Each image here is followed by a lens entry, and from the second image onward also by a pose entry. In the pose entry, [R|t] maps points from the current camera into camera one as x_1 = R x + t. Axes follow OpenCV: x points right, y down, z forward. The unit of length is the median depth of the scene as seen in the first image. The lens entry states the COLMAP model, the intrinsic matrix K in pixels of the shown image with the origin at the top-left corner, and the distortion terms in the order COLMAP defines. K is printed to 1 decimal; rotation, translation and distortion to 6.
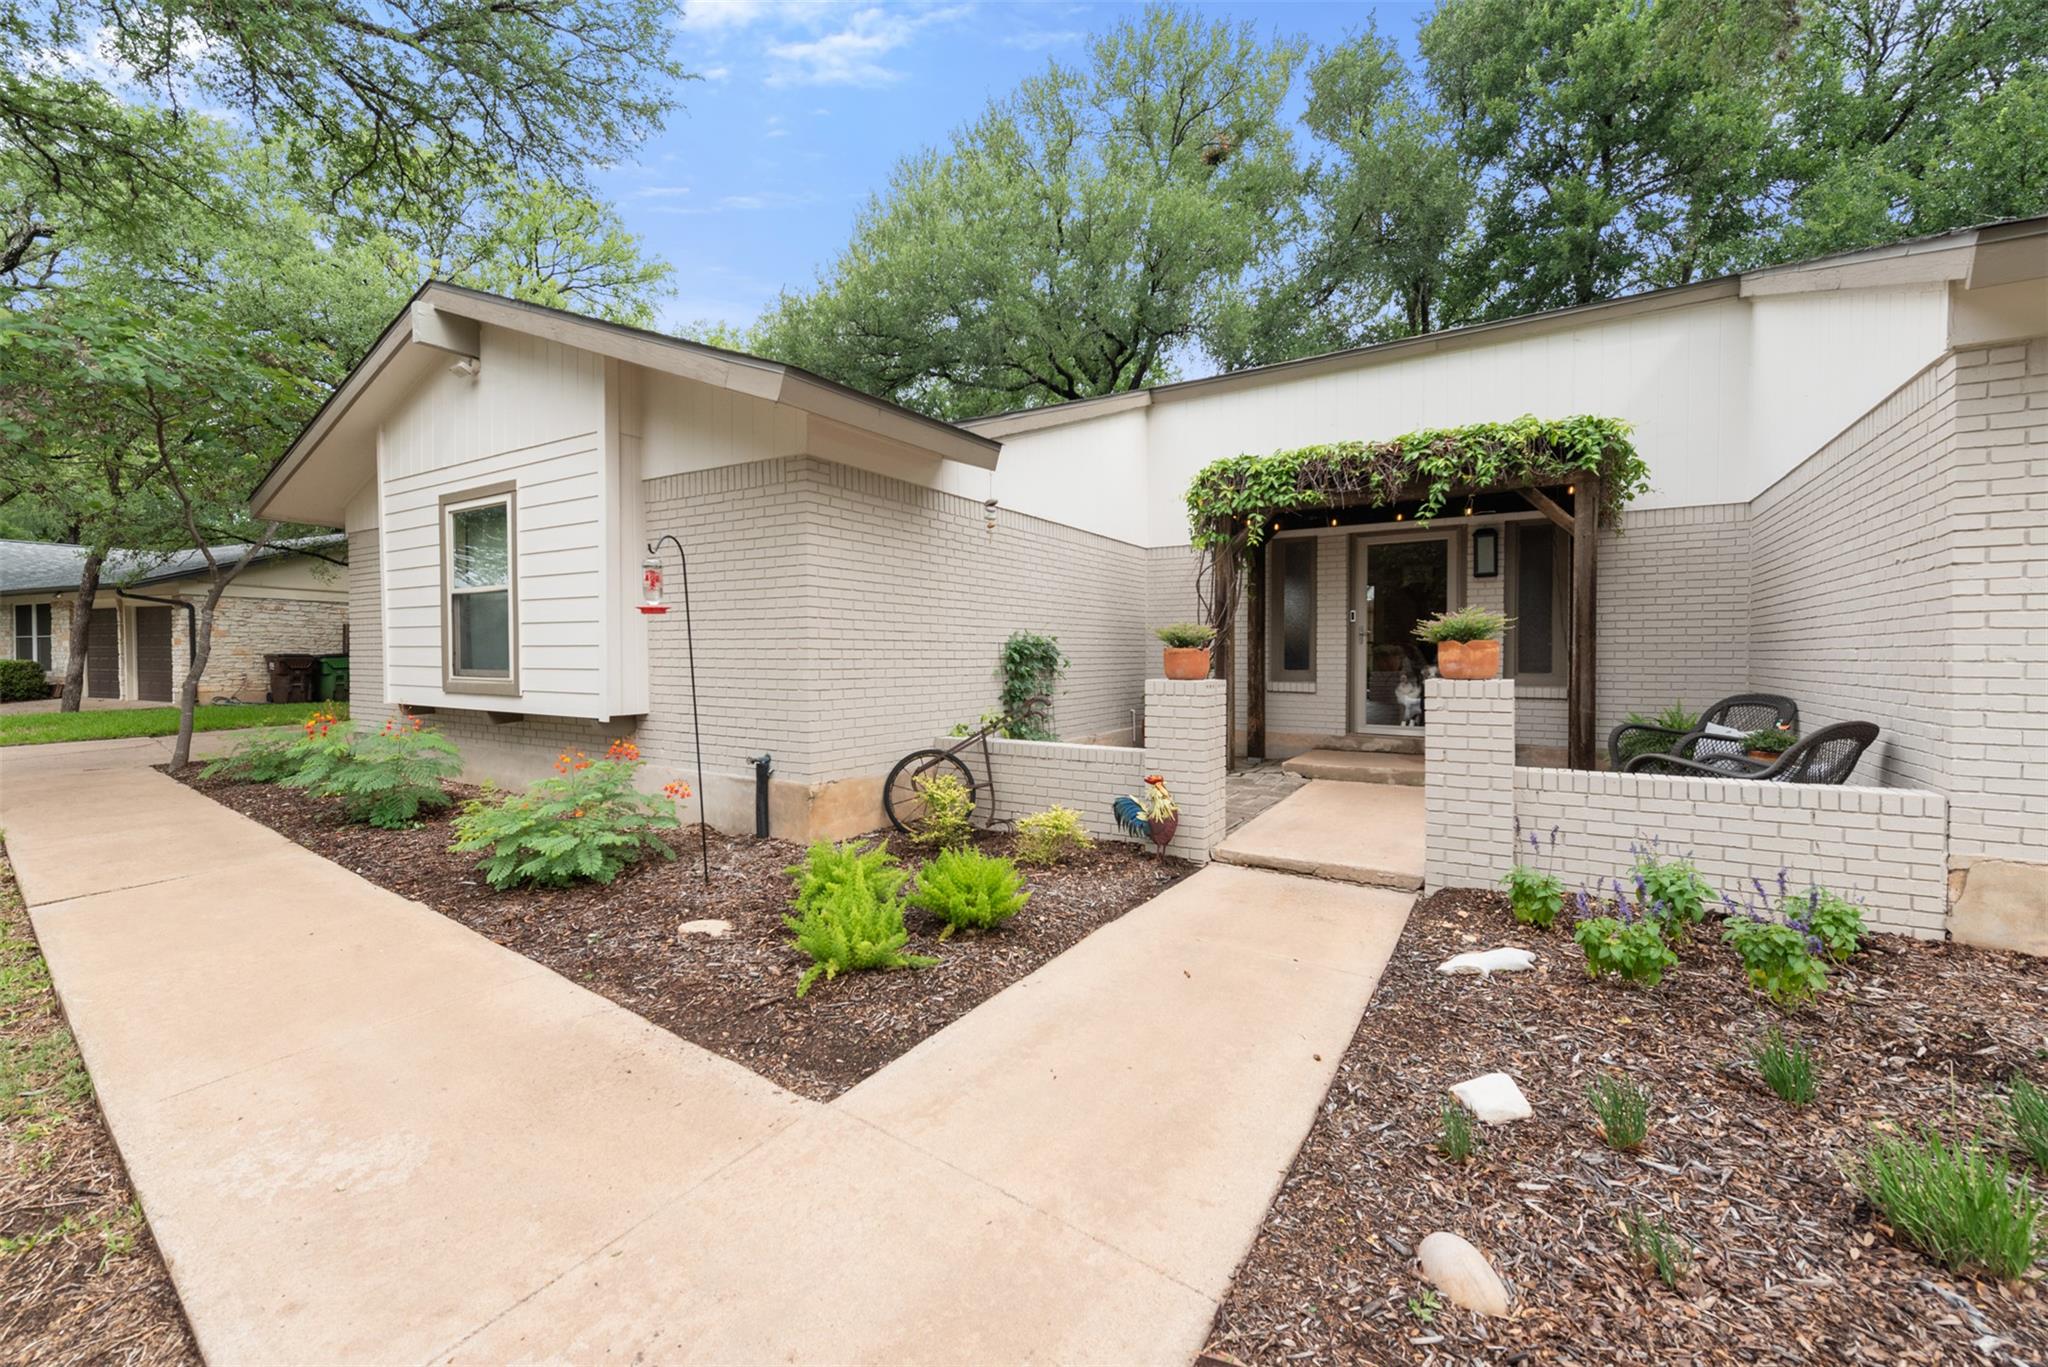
lens RADIAL K [[814.8, 0, 1024.9], [0, 814.8, 659.9], [0, 0, 1]] dist [0.001167, -0.000533]
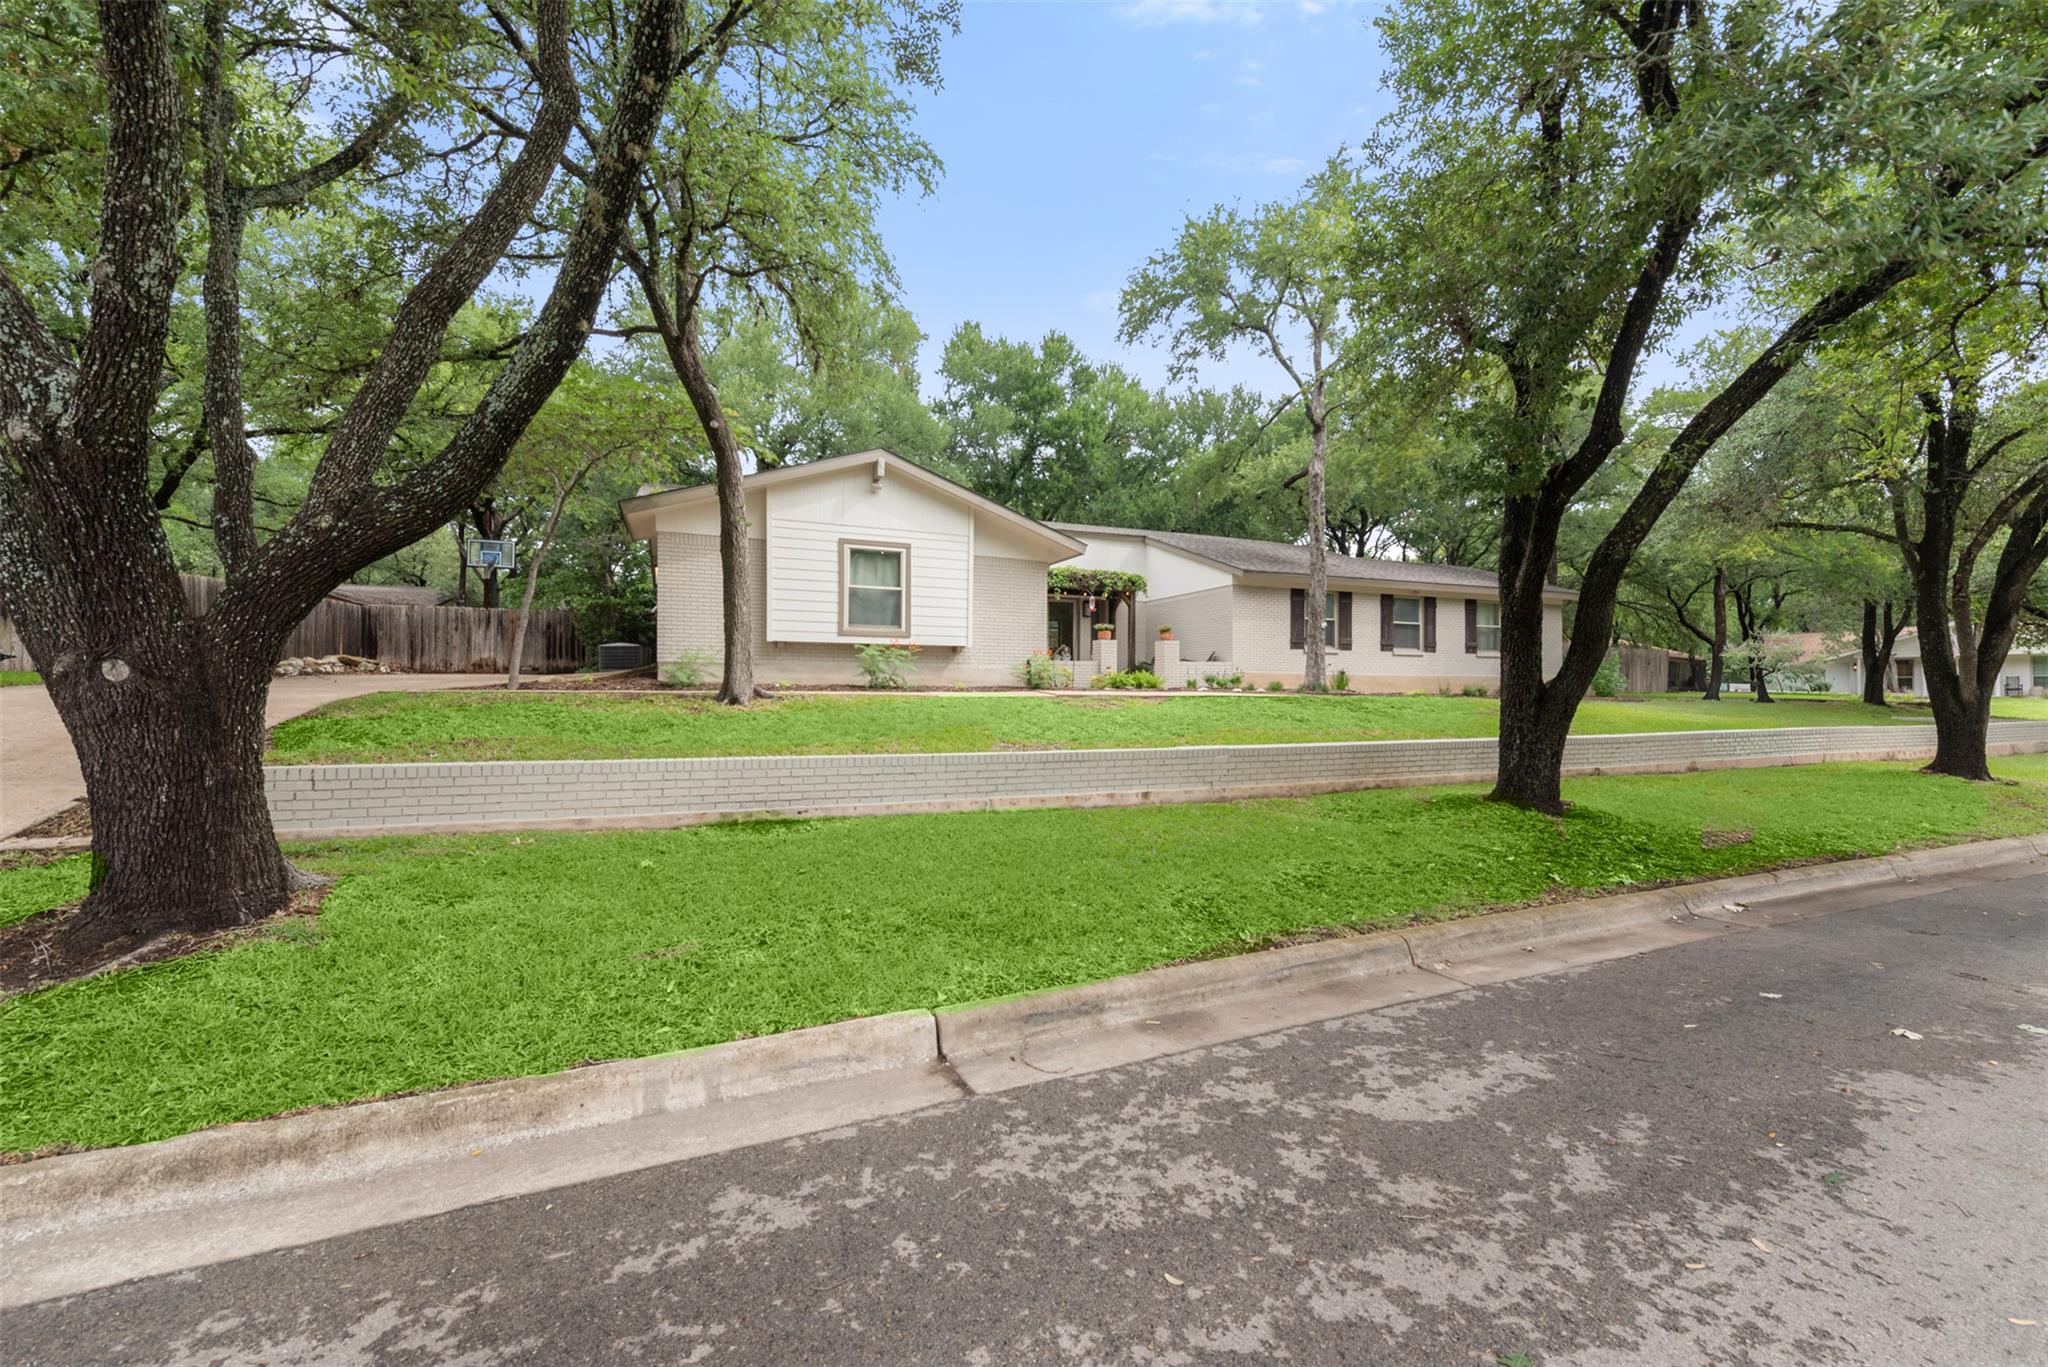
lens RADIAL K [[801.9, 0, 1030.4], [0, 801.9, 687.8], [0, 0, 1]] dist [0.016512, -0.005331]
pose [[0.578349, 0.004601, 0.815776, -2.254446], [0.006456, 0.999927, -0.010217, 0.212265], [-0.815764, 0.011175, 0.578277, -0.587709]]
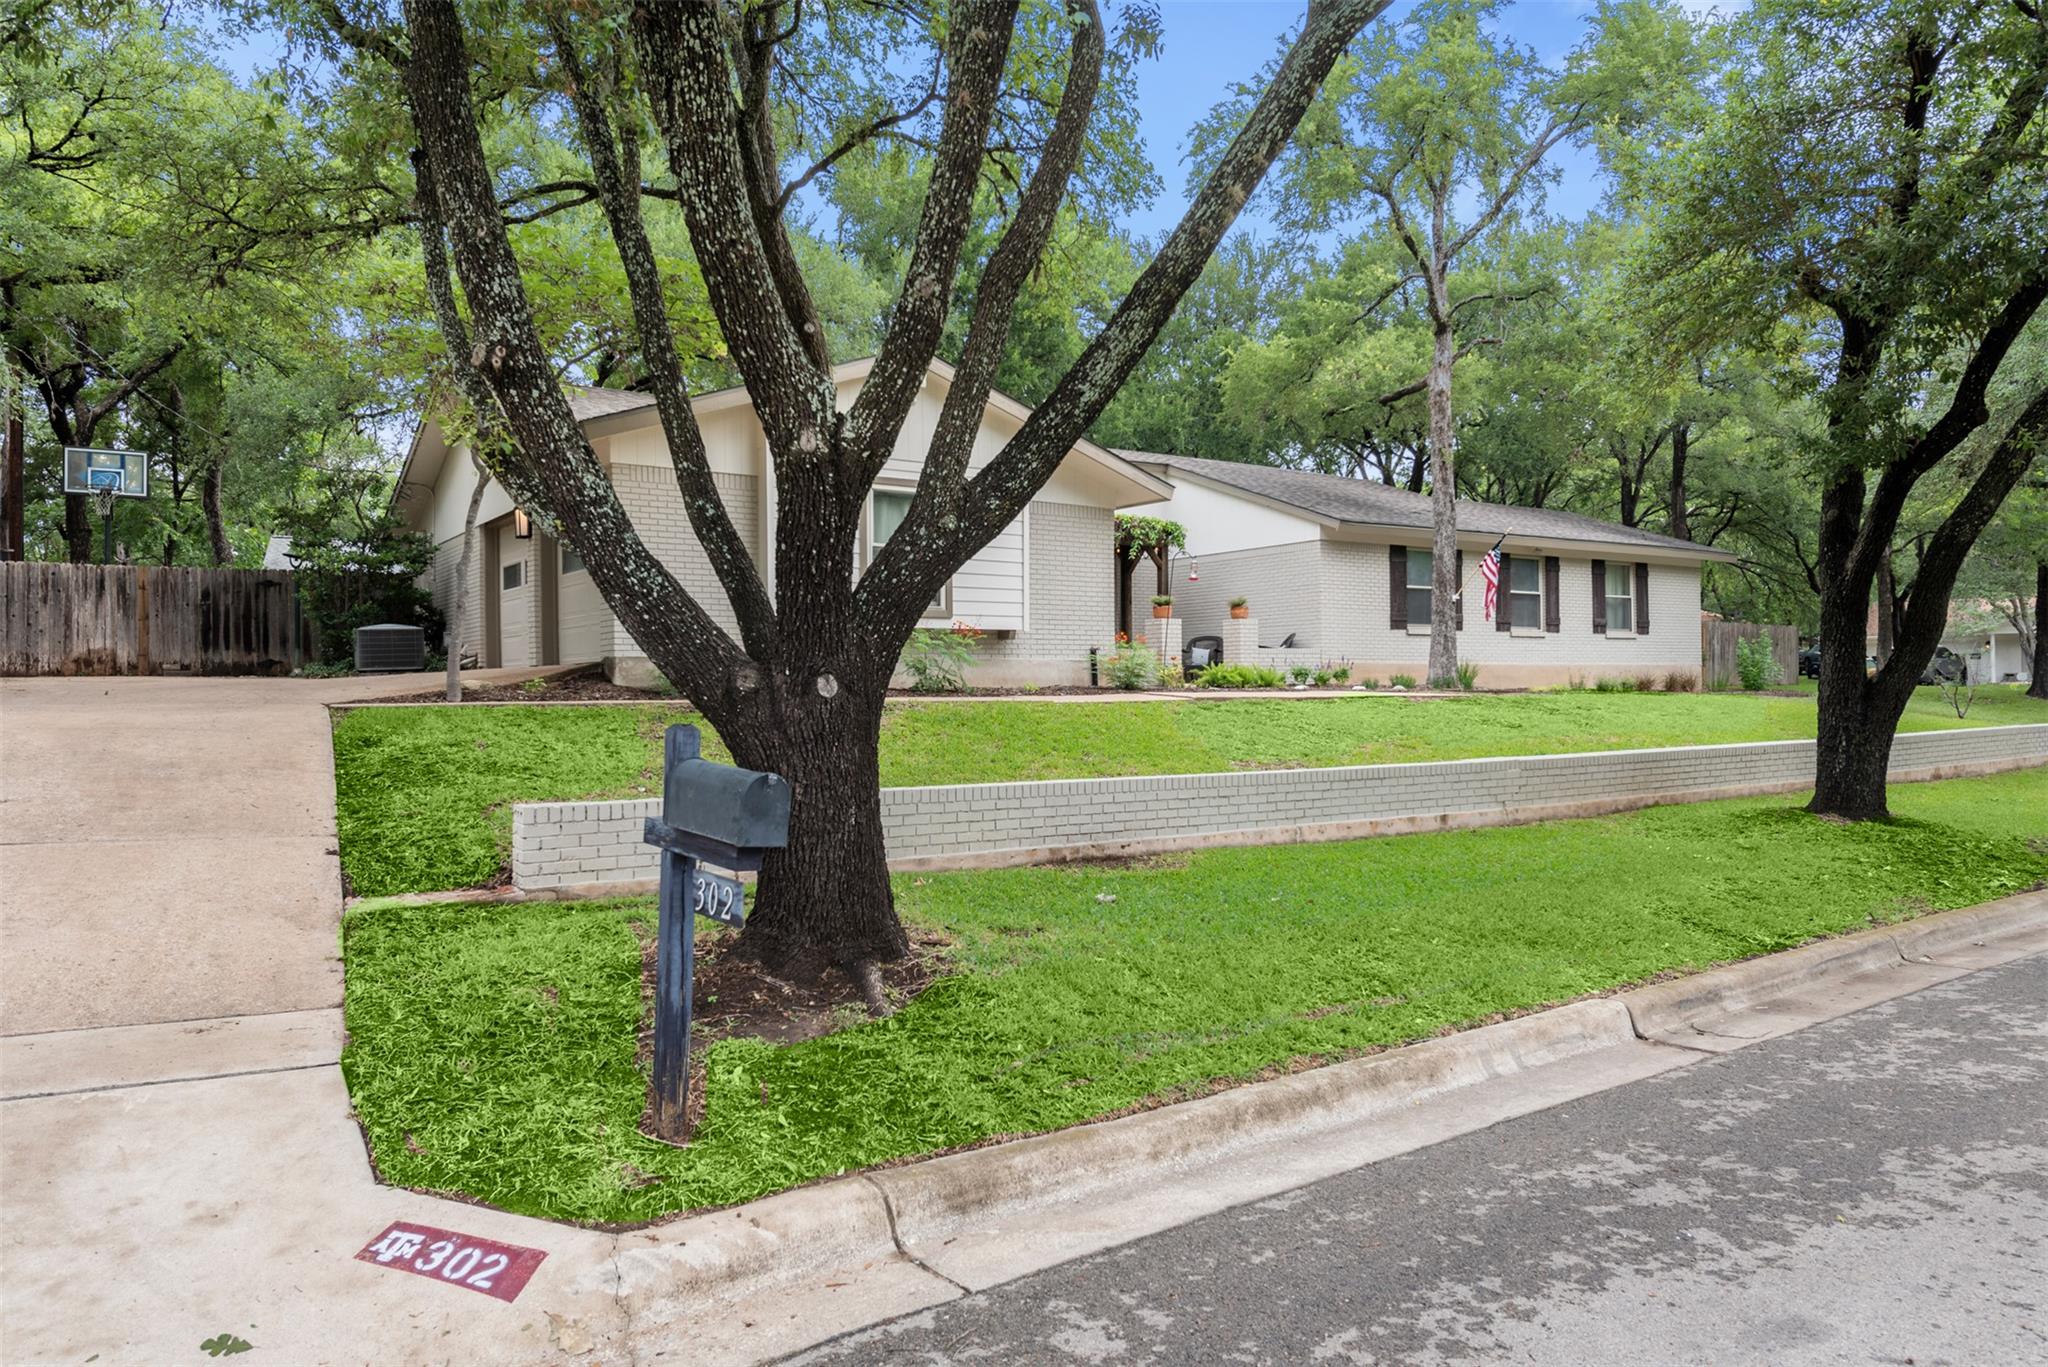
lens RADIAL K [[1338.6, 0, 1024.0], [0, 1338.6, 683.5], [0, 0, 1]] dist [0.034000, -0.032662]
pose [[0.408598, -0.000538, 0.912714, -2.941194], [0.020704, 0.999748, -0.008680, 0.198516], [-0.912480, 0.022443, 0.408506, -0.207200]]
